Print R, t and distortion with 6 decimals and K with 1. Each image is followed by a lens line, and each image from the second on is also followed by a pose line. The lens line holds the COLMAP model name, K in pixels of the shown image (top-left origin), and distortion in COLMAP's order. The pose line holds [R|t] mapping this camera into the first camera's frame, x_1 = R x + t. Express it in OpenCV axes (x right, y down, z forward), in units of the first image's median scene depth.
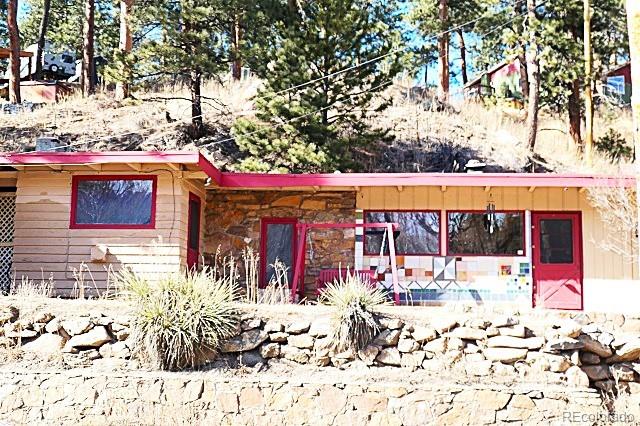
lens RADIAL K [[968.5, 0, 320.0], [0, 968.5, 213.0], [0, 0, 1]] dist [-0.020684, -0.057670]
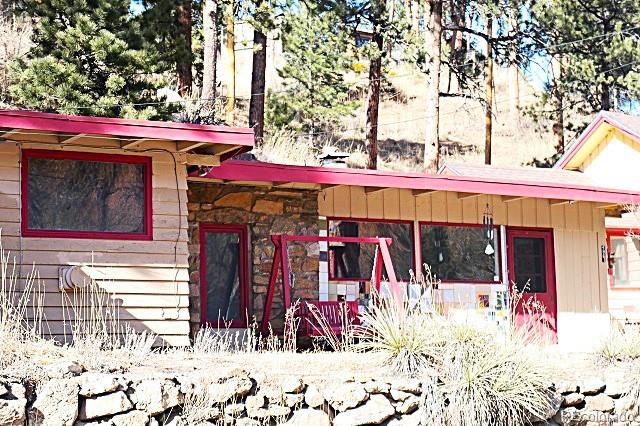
lens RADIAL K [[1512.3, 0, 320.0], [0, 1512.3, 213.0], [0, 0, 1]] dist [0.045940, -0.049750]
pose [[0.774286, 0.034296, 0.631905, -0.695248], [-0.048013, 0.998836, 0.004621, -0.011503], [-0.631011, -0.033918, 0.775032, 0.140495]]
